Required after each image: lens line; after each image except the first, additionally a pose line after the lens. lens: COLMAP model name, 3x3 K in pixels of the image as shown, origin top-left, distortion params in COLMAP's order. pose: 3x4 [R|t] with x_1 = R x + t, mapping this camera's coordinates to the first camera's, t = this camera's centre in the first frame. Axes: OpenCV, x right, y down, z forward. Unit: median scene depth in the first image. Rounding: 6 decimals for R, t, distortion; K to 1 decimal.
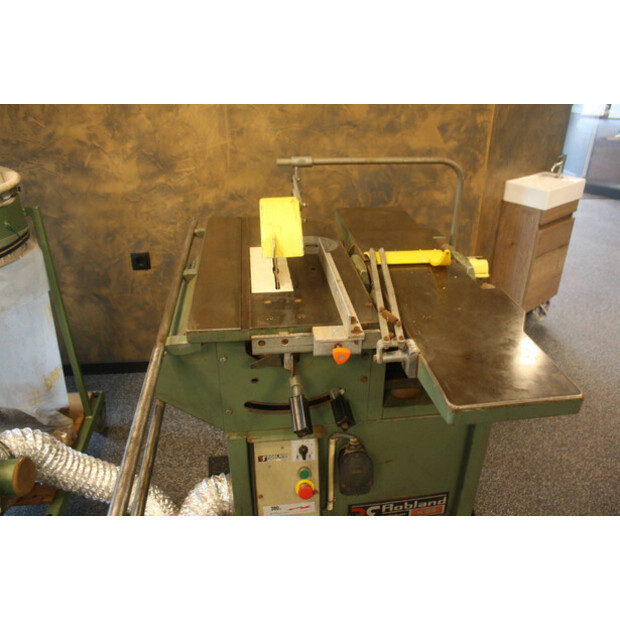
lens RADIAL K [[517.1, 0, 310.0], [0, 517.1, 310.0], [0, 0, 1]] dist [-0.175047, 0.163021]
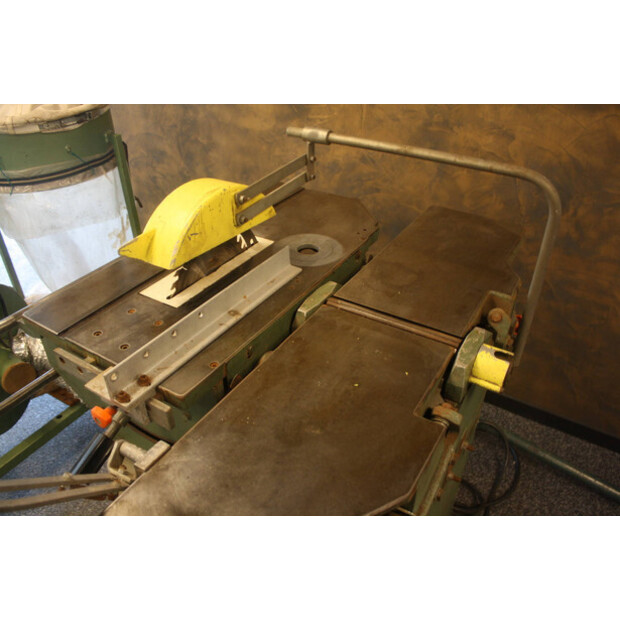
lens RADIAL K [[517.1, 0, 310.0], [0, 517.1, 310.0], [0, 0, 1]] dist [-0.175047, 0.163021]
pose [[0.784384, 0.344535, -0.515788, 0.303052], [-0.278767, 0.938646, 0.203060, -0.142185], [0.554104, -0.015492, 0.832303, 0.276968]]
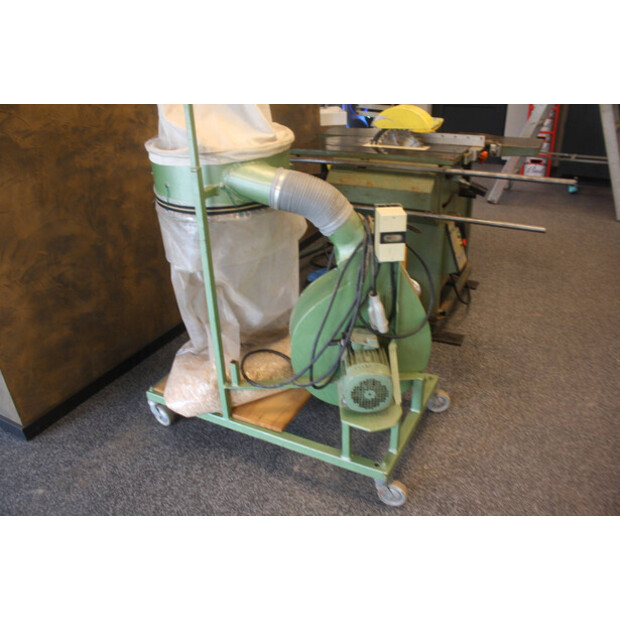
lens RADIAL K [[517.1, 0, 310.0], [0, 517.1, 310.0], [0, 0, 1]] dist [-0.175047, 0.163021]
pose [[0.585948, -0.408324, 0.699955, -1.127698], [0.413097, 0.893619, 0.175487, -0.000385], [-0.697149, 0.186323, 0.692291, 0.055935]]
